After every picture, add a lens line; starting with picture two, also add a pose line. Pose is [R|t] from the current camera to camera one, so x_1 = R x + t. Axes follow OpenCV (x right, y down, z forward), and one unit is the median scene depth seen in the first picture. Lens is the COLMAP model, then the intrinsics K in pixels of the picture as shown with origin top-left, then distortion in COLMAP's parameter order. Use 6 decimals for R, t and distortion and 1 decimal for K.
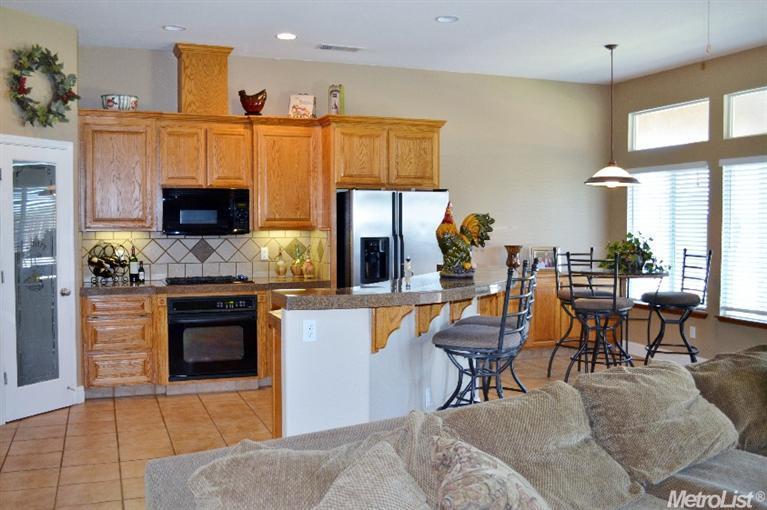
lens RADIAL K [[755.8, 0, 383.5], [0, 755.8, 255.0], [0, 0, 1]] dist [-0.053904, 0.004924]
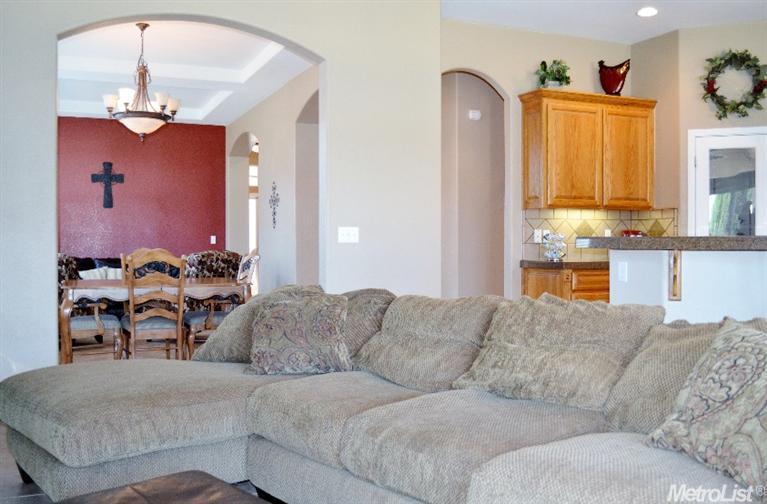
lens RADIAL K [[762.5, 0, 383.5], [0, 762.5, 252.0], [0, 0, 1]] dist [-0.059266, -0.006451]
pose [[0.054853, 0.009151, -0.998452, 0.566568], [-0.043762, 0.999019, 0.006752, 0.044485], [0.997535, 0.043323, 0.055200, 0.333923]]
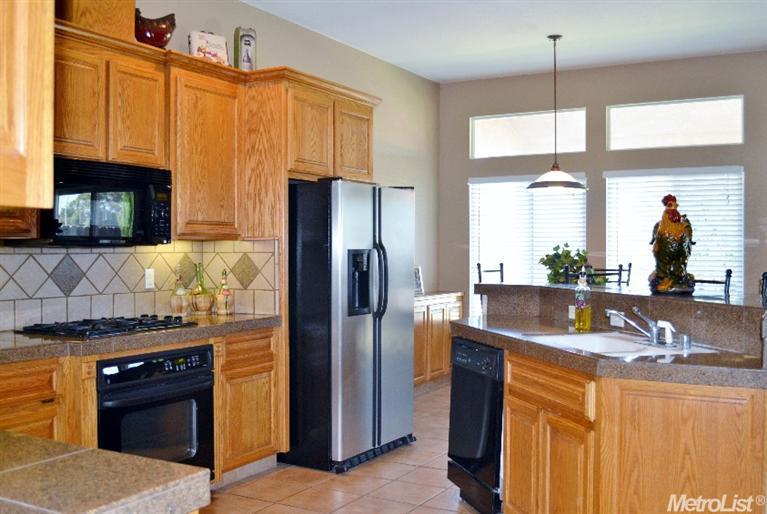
lens RADIAL K [[796.8, 0, 383.5], [0, 796.8, 257.0], [0, 0, 1]] dist [-0.047226, -0.007537]
pose [[0.770925, -0.005673, 0.636901, -0.454732], [0.030212, 0.999160, -0.027670, 0.004417], [-0.636209, 0.040574, 0.770449, 0.407853]]
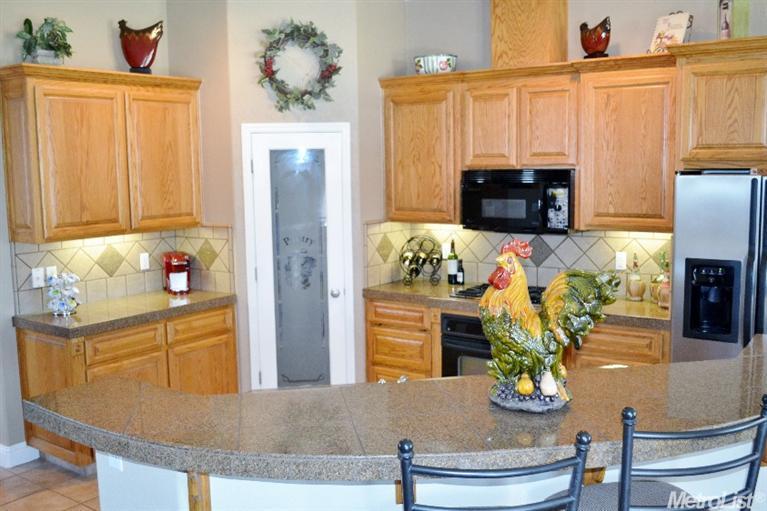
lens RADIAL K [[755.8, 0, 383.5], [0, 755.8, 255.5], [0, 0, 1]] dist [-0.053904, 0.004924]
pose [[0.555537, 0.092951, -0.826280, 0.304319], [-0.020455, 0.994959, 0.098174, -0.074103], [0.831240, -0.037638, 0.554638, 0.479685]]
